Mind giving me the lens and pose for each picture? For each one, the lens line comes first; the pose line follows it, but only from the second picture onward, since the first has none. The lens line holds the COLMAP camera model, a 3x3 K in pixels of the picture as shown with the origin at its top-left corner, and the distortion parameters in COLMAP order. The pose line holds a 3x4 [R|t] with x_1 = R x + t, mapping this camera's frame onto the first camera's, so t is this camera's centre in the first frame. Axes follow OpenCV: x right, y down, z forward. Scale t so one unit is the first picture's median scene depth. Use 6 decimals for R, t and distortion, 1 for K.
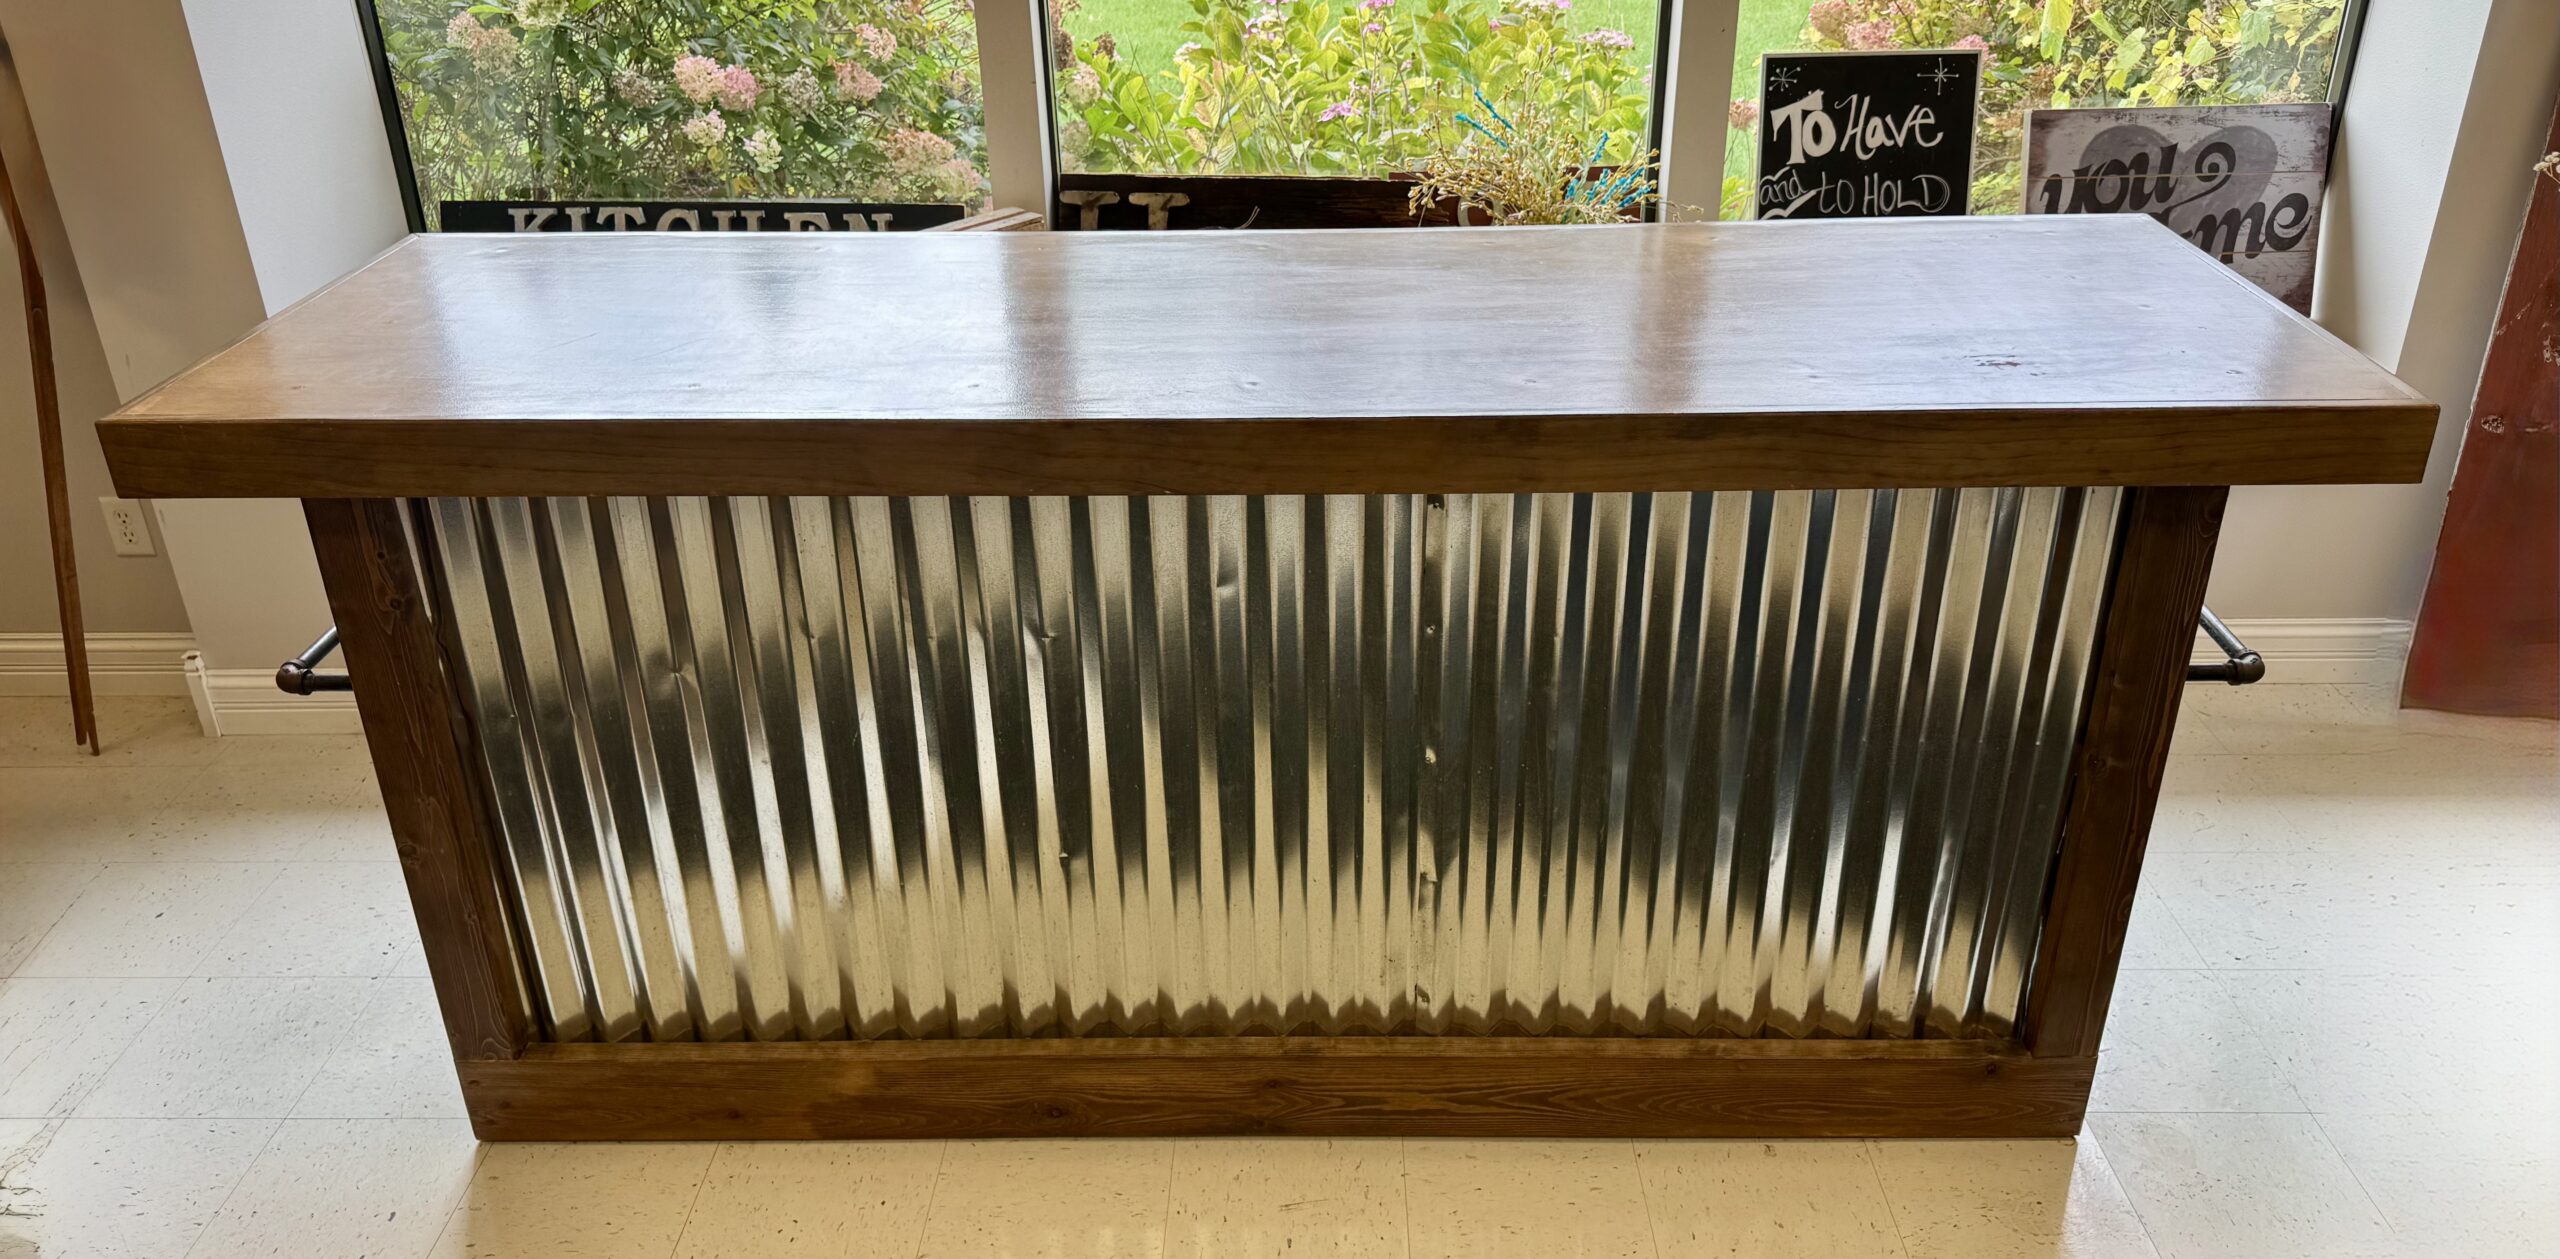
lens RADIAL K [[1784.6, 0, 1284.3], [0, 1784.6, 561.8], [0, 0, 1]] dist [0.000848, 0.004027]
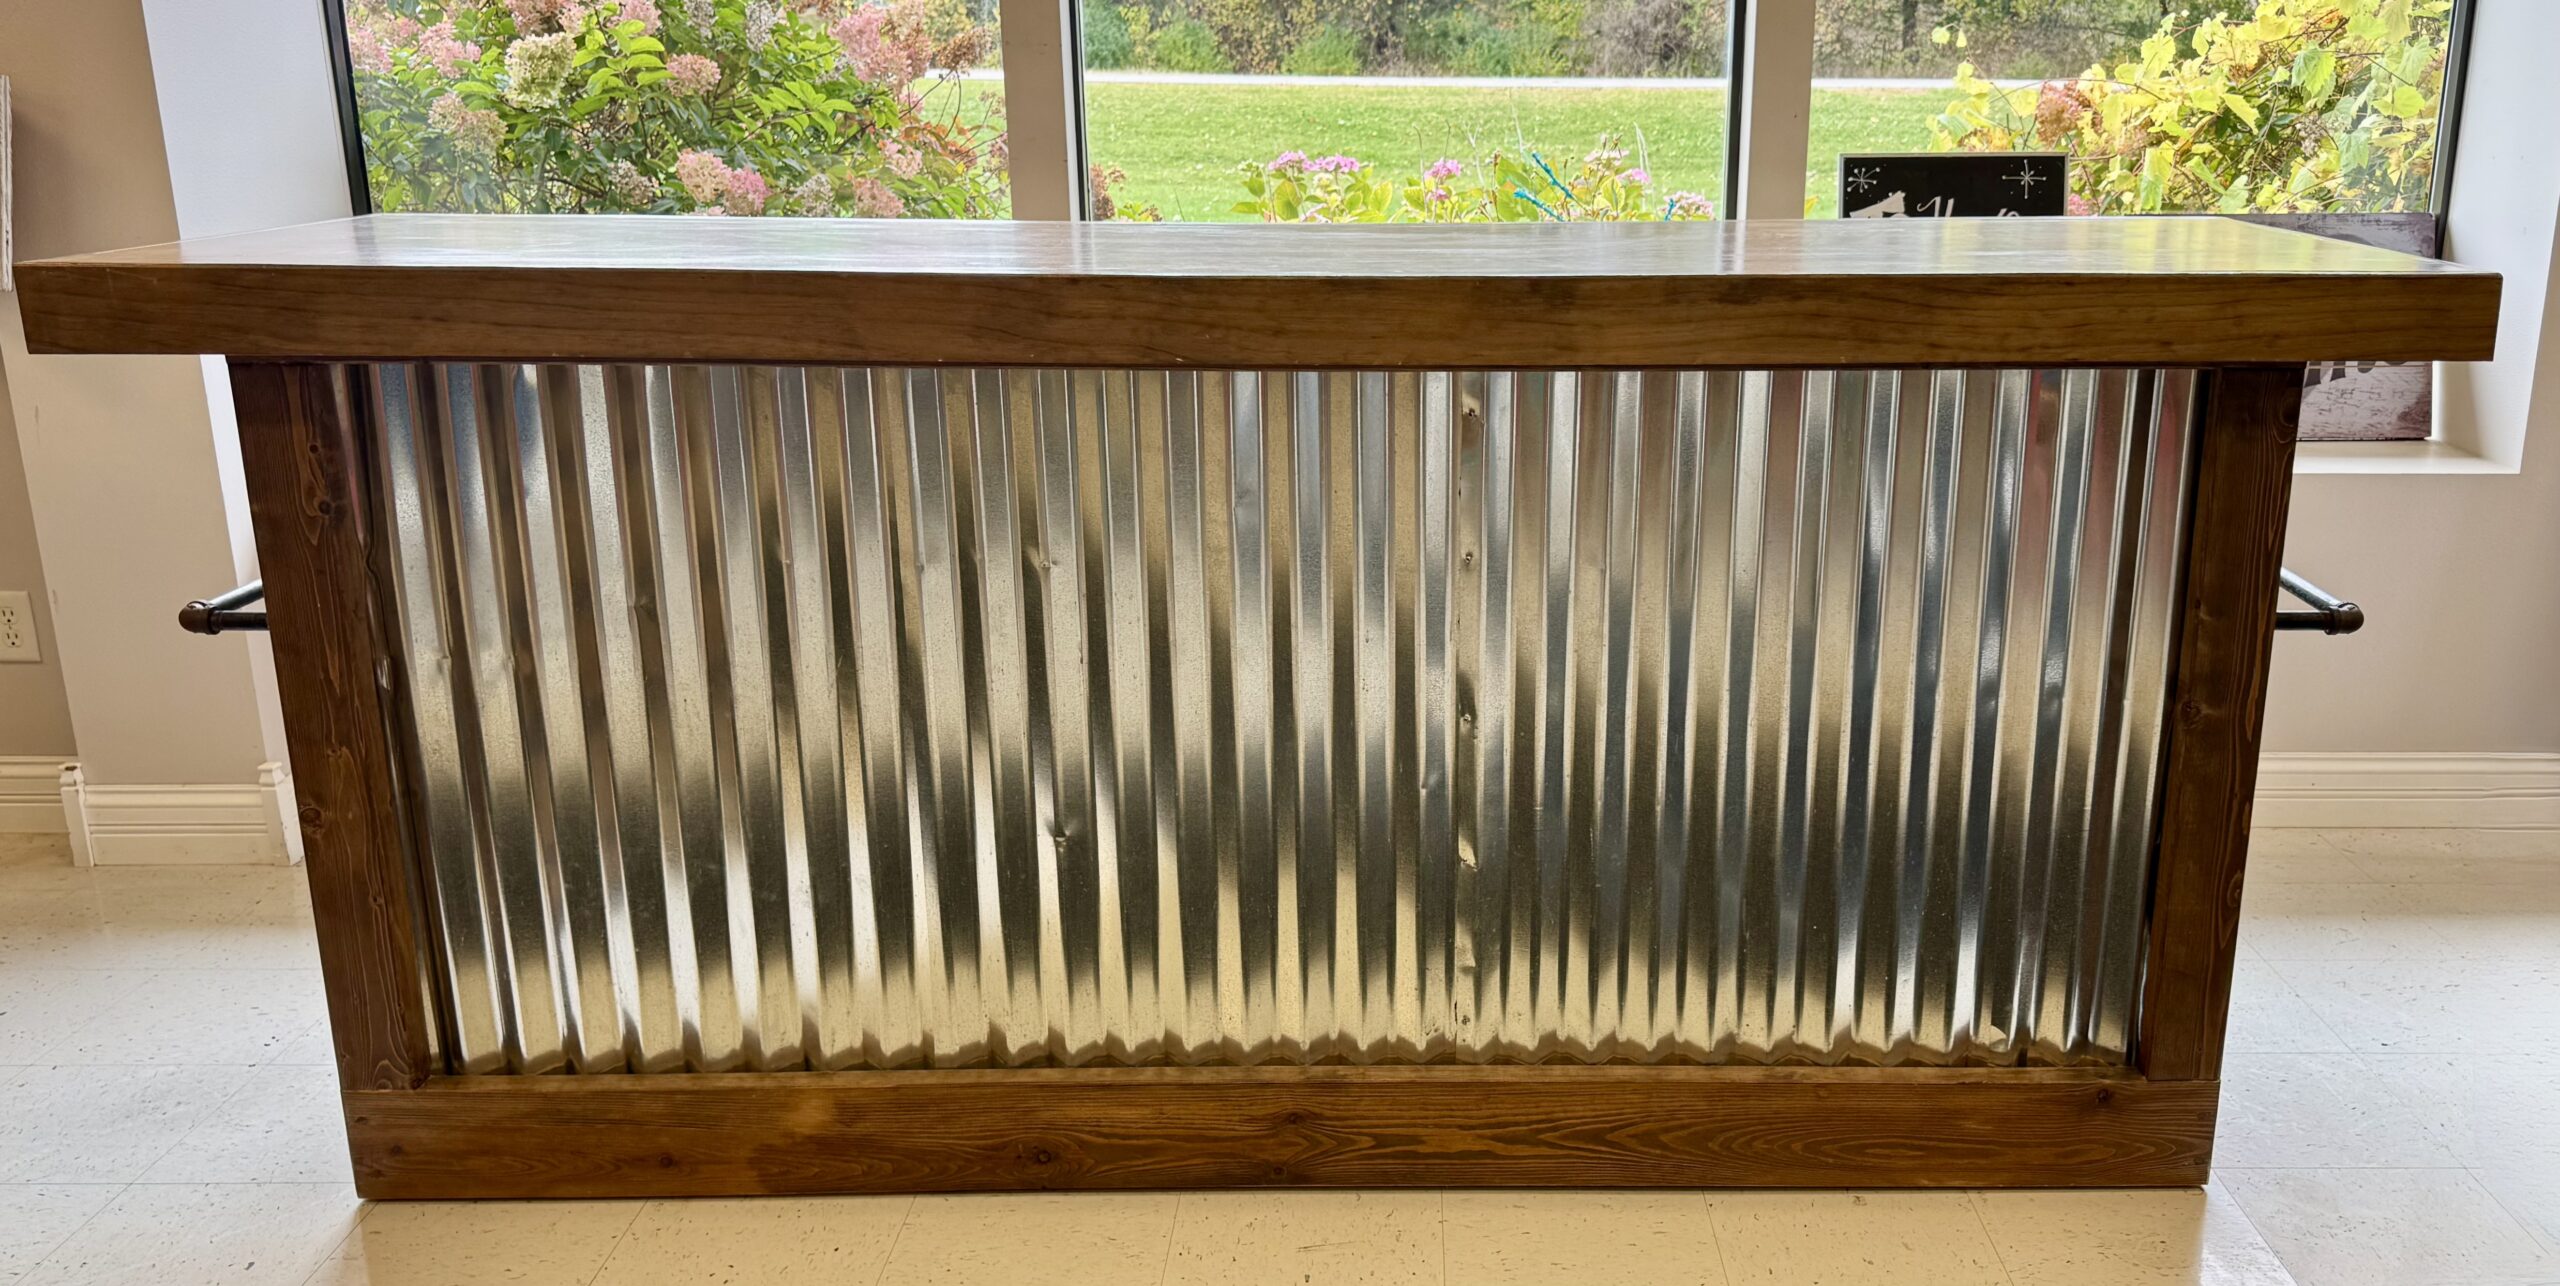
lens RADIAL K [[2038.0, 0, 1430.0], [0, 2038.0, 639.8], [0, 0, 1]] dist [0.015178, -0.006752]
pose [[0.999380, 0.009783, 0.033833, 0.024456], [-0.004062, 0.986252, -0.165200, 0.224983], [-0.034984, 0.164960, 0.985680, -0.027594]]
